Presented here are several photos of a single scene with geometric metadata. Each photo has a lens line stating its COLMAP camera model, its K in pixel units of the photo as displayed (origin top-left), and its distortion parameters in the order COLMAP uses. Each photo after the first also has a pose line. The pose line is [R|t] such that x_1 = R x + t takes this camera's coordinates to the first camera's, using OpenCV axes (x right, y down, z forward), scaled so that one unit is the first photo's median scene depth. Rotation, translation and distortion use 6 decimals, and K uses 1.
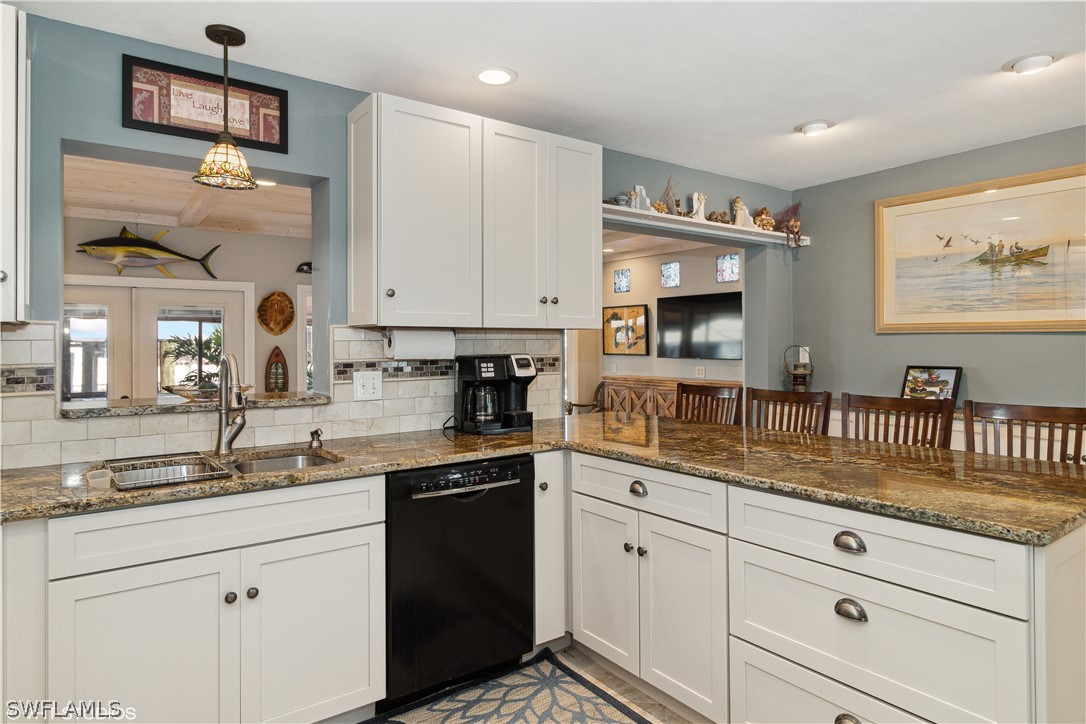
lens RADIAL K [[635.4, 0, 528.3], [0, 635.4, 339.8], [0, 0, 1]] dist [0.004281, -0.006787]
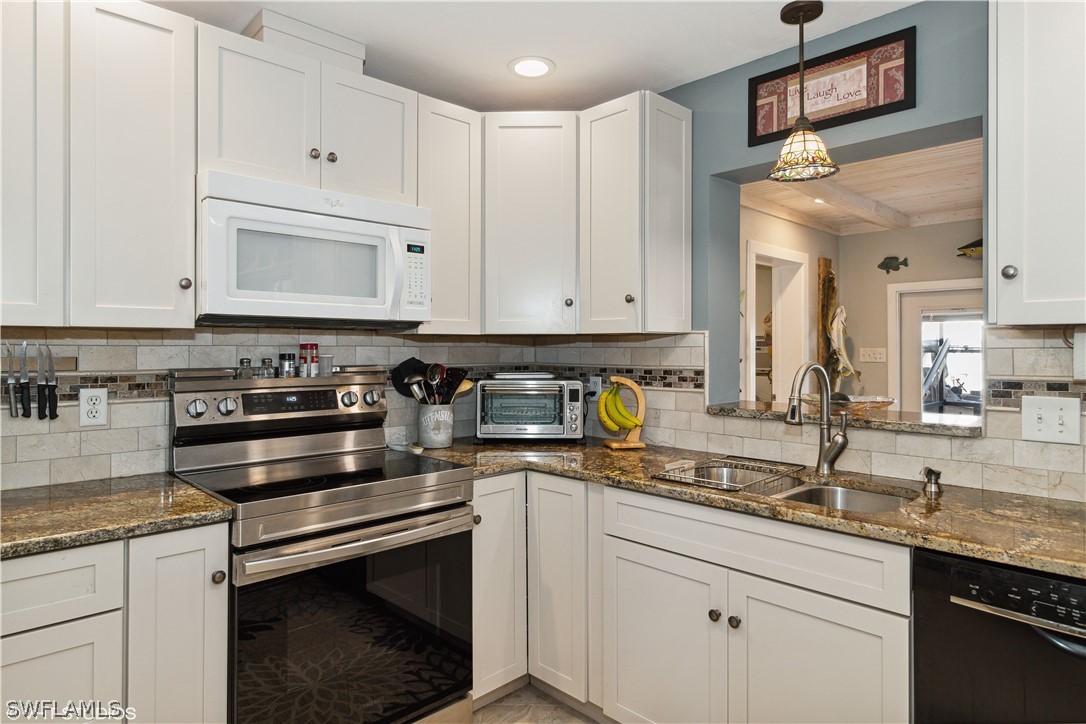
lens RADIAL K [[635.4, 0, 544.2], [0, 635.4, 347.1], [0, 0, 1]] dist [0.004281, -0.006787]
pose [[0.144950, 0.002818, -0.989435, 0.300136], [0.000687, 0.999995, 0.002949, -0.001906], [0.989439, -0.001107, 0.144947, 0.407709]]
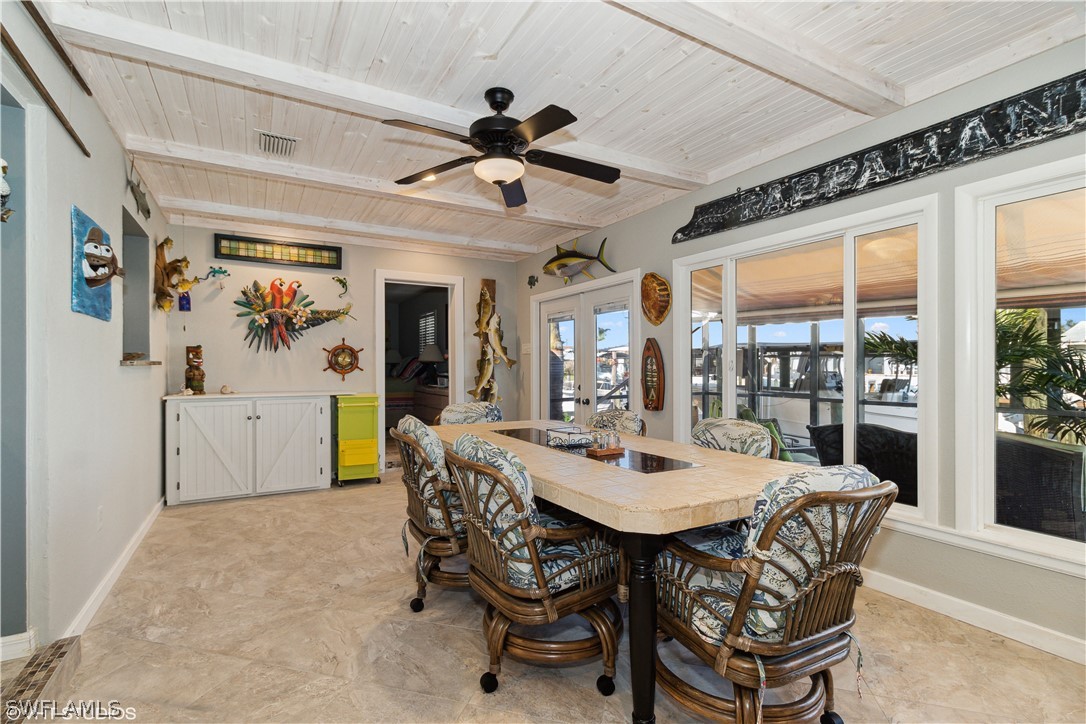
lens RADIAL K [[510.7, 0, 534.9], [0, 510.7, 365.3], [0, 0, 1]] dist [0.008250, 0.000786]
pose [[-0.098372, 0.000717, -0.995149, 0.645944], [0.004537, 0.999990, 0.000272, 0.099236], [0.995139, -0.004488, -0.098374, 2.000078]]
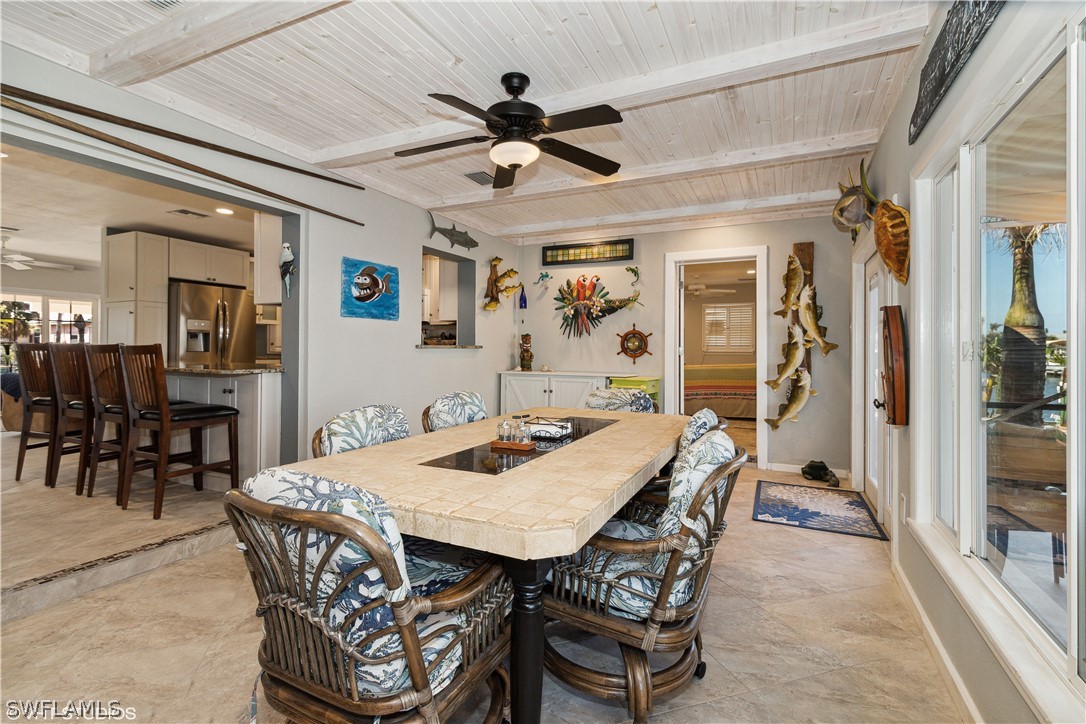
lens RADIAL K [[510.7, 0, 531.3], [0, 510.7, 346.5], [0, 0, 1]] dist [0.008250, 0.000786]
pose [[-0.877631, -0.006603, -0.479291, 0.135756], [-0.002723, 0.999958, -0.008791, 0.103868], [0.479329, -0.006410, -0.877612, 2.685697]]
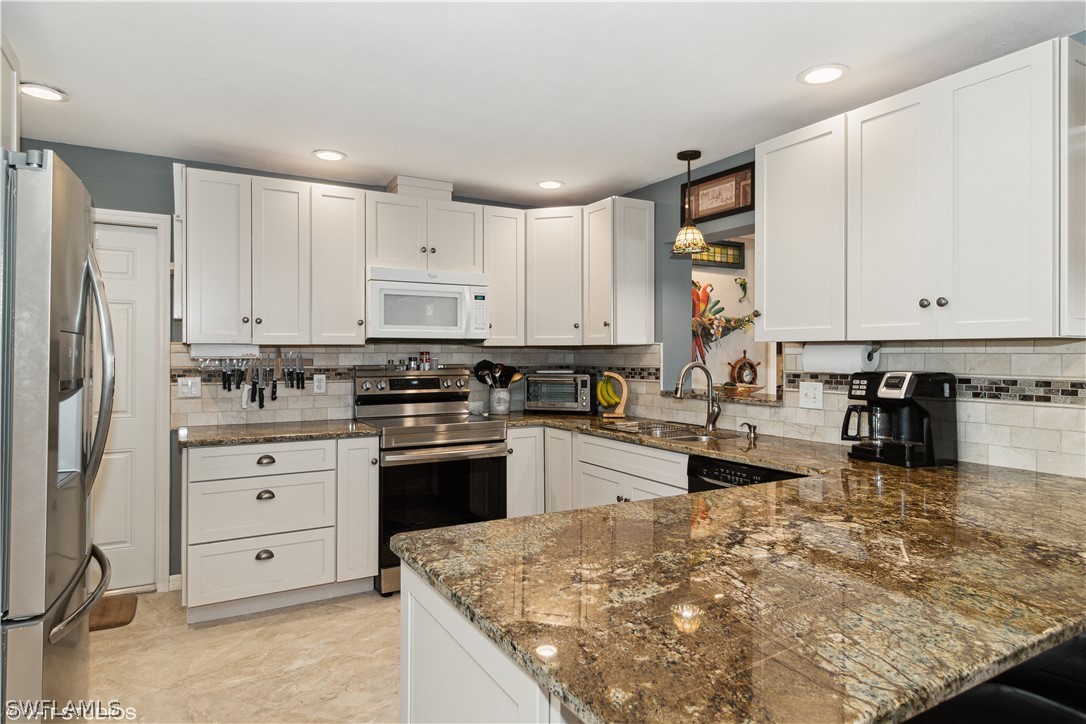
lens RADIAL K [[635.4, 0, 538.9], [0, 635.4, 352.1], [0, 0, 1]] dist [0.004281, -0.006787]
pose [[-0.103882, 0.002082, -0.994587, 0.883662], [0.002725, 0.999995, 0.001809, -0.005321], [0.994586, -0.002523, -0.103888, 0.646042]]
